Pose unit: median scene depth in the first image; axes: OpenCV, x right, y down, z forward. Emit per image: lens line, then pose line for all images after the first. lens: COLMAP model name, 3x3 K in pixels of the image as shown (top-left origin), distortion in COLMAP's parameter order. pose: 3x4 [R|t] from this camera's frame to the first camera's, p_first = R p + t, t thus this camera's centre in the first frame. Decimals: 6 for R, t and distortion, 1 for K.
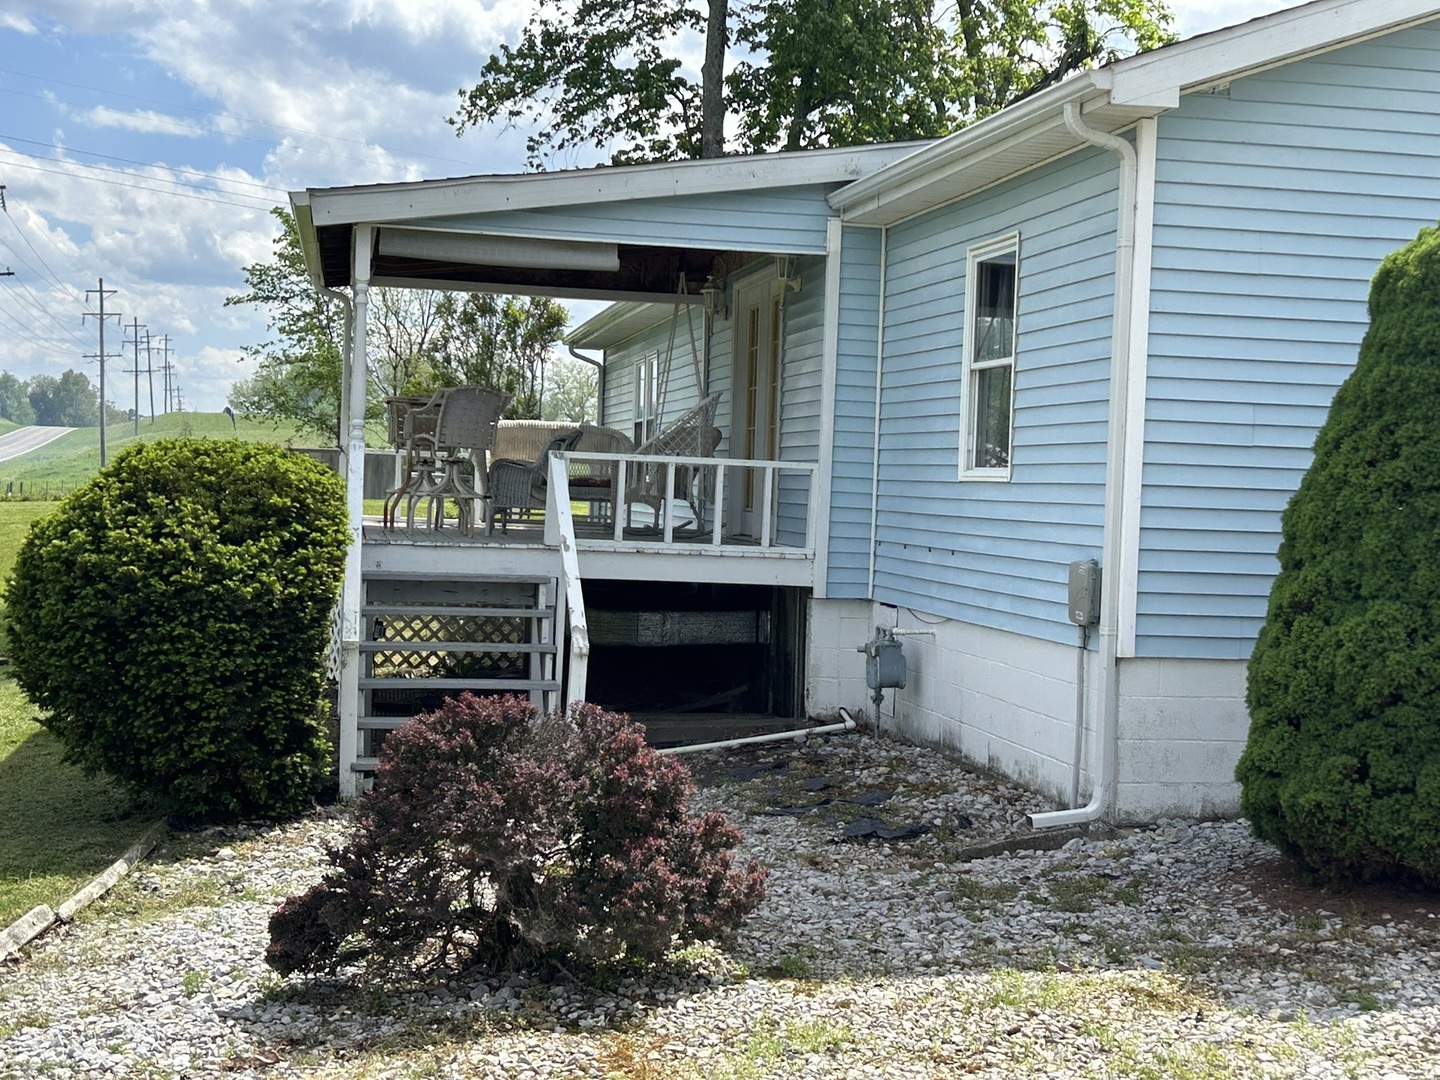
lens RADIAL K [[1987.4, 0, 729.2], [0, 1987.4, 539.3], [0, 0, 1]] dist [0.106189, 0.000000]
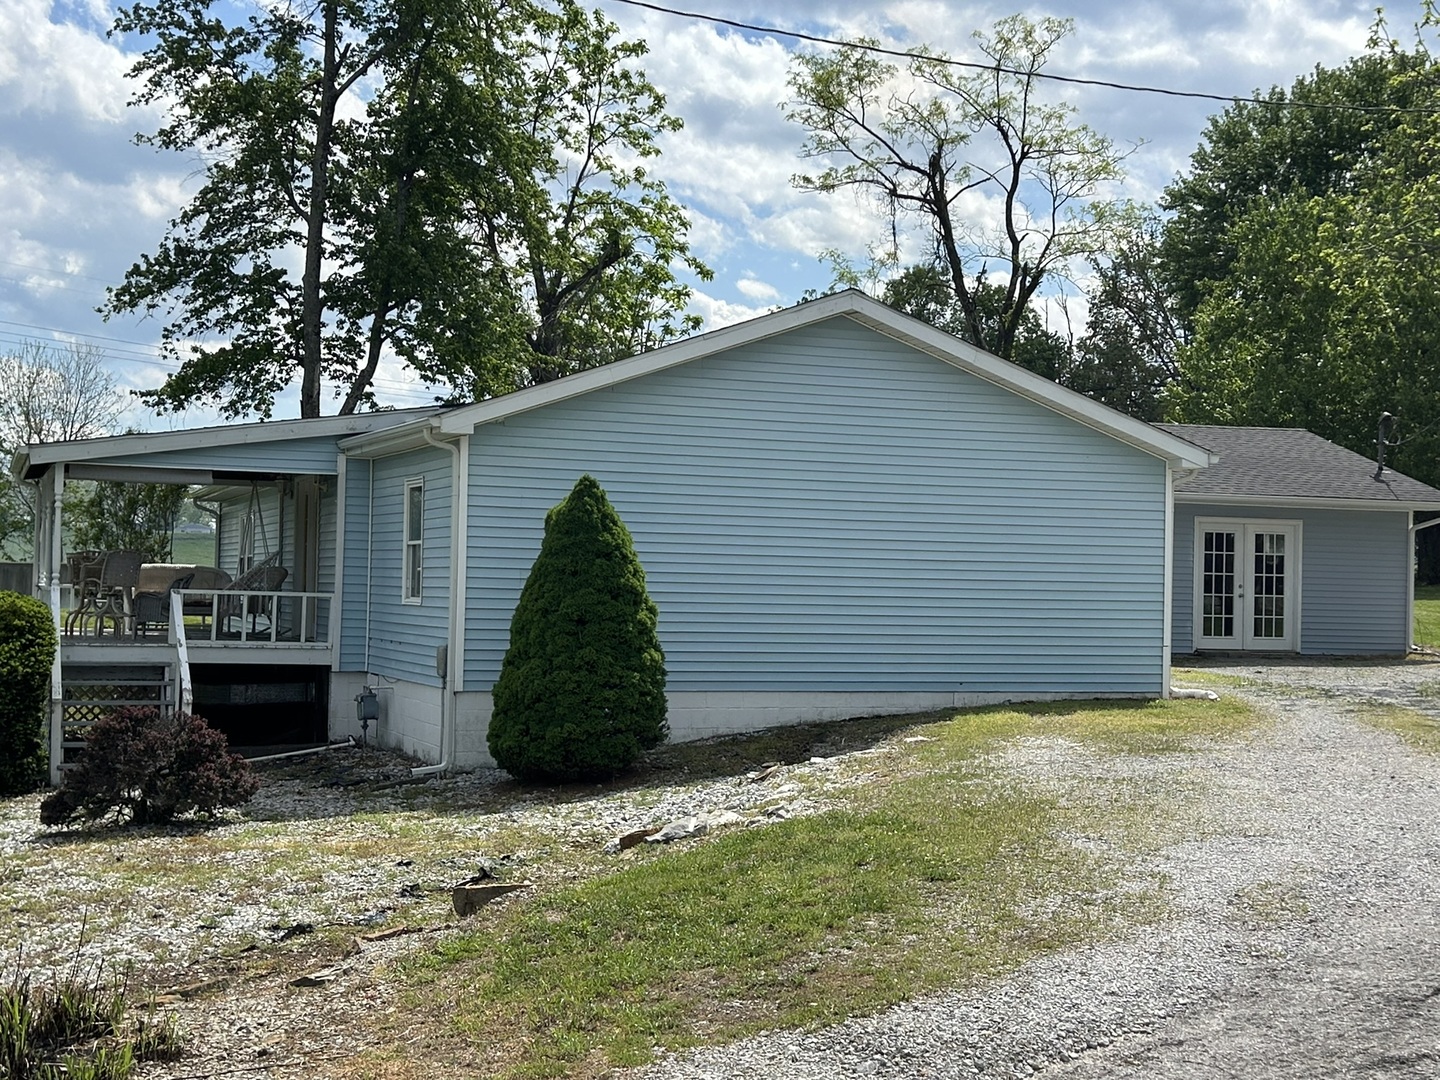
lens RADIAL K [[1987.4, 0, 728.4], [0, 1987.4, 526.0], [0, 0, 1]] dist [0.106189, 0.000000]
pose [[0.985390, -0.008543, 0.170100, 0.086601], [0.017854, 0.998420, -0.053287, 0.002002], [-0.169376, 0.055546, 0.983985, -0.763444]]
